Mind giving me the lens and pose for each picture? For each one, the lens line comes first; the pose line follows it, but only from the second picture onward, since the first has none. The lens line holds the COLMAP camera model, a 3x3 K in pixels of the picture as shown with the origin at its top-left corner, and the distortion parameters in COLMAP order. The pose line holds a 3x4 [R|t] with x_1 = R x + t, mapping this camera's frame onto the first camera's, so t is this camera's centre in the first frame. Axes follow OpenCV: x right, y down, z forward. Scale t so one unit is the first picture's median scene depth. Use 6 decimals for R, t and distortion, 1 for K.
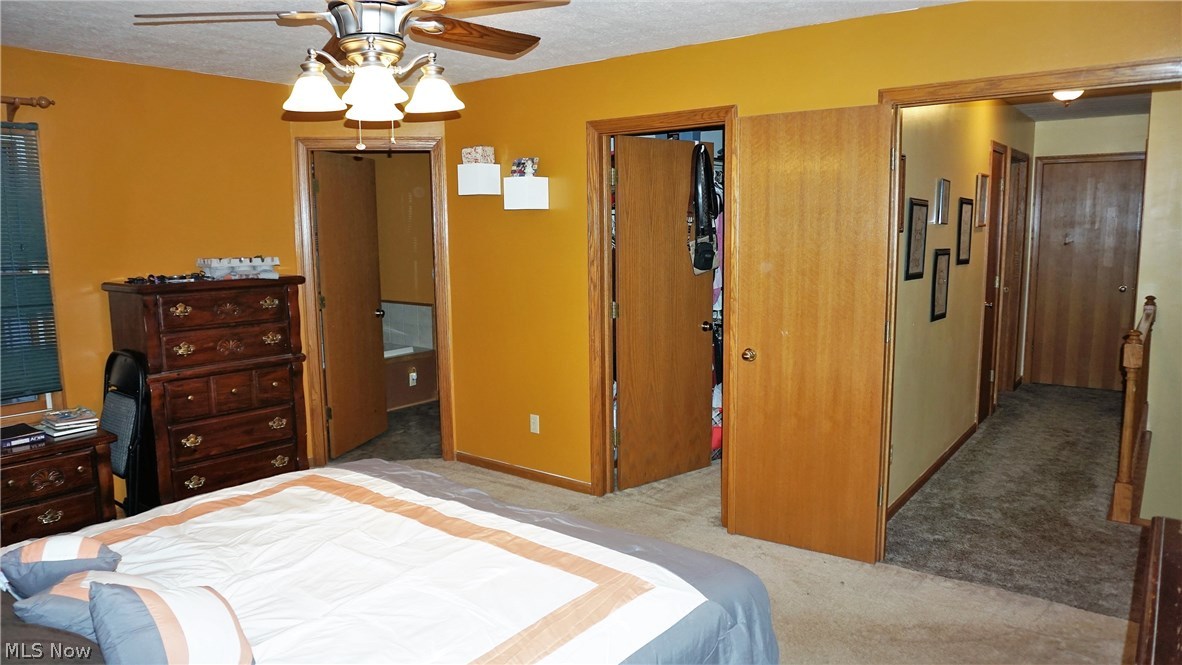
lens RADIAL K [[806.8, 0, 593.2], [0, 806.8, 327.6], [0, 0, 1]] dist [0.008387, 0.002949]
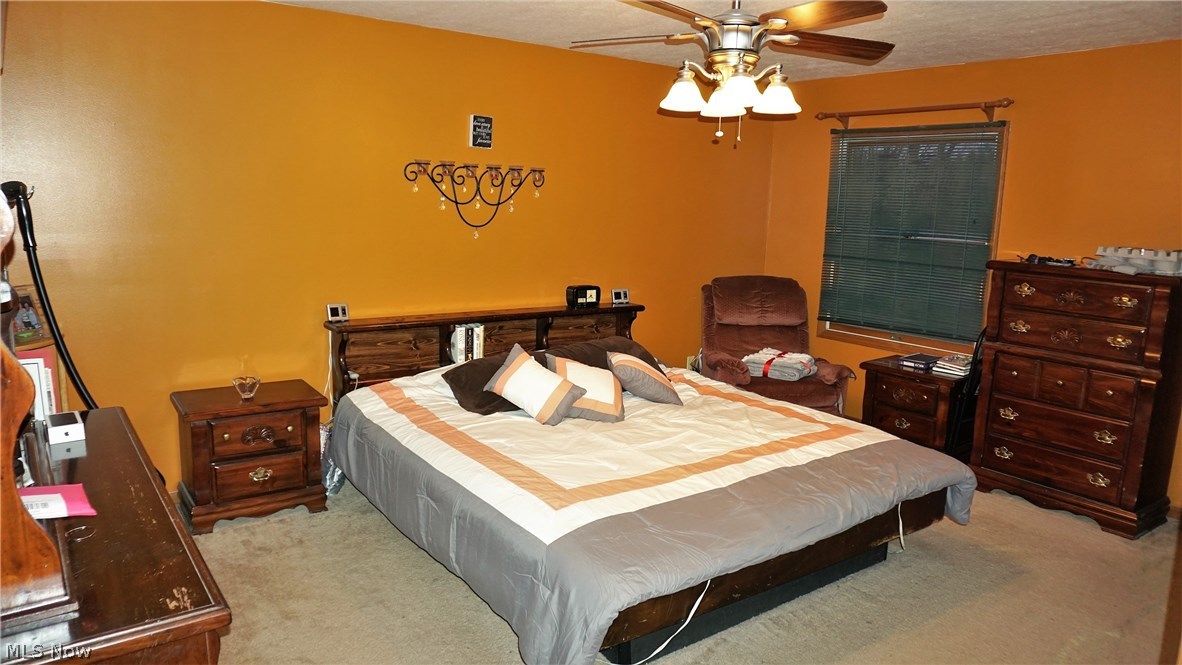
lens RADIAL K [[806.8, 0, 593.5], [0, 806.8, 337.8], [0, 0, 1]] dist [0.008387, 0.002949]
pose [[-0.253444, 0.172954, -0.951763, 0.646617], [-0.156770, 0.963537, 0.216839, -0.102228], [0.954562, 0.204165, -0.217088, 0.720681]]
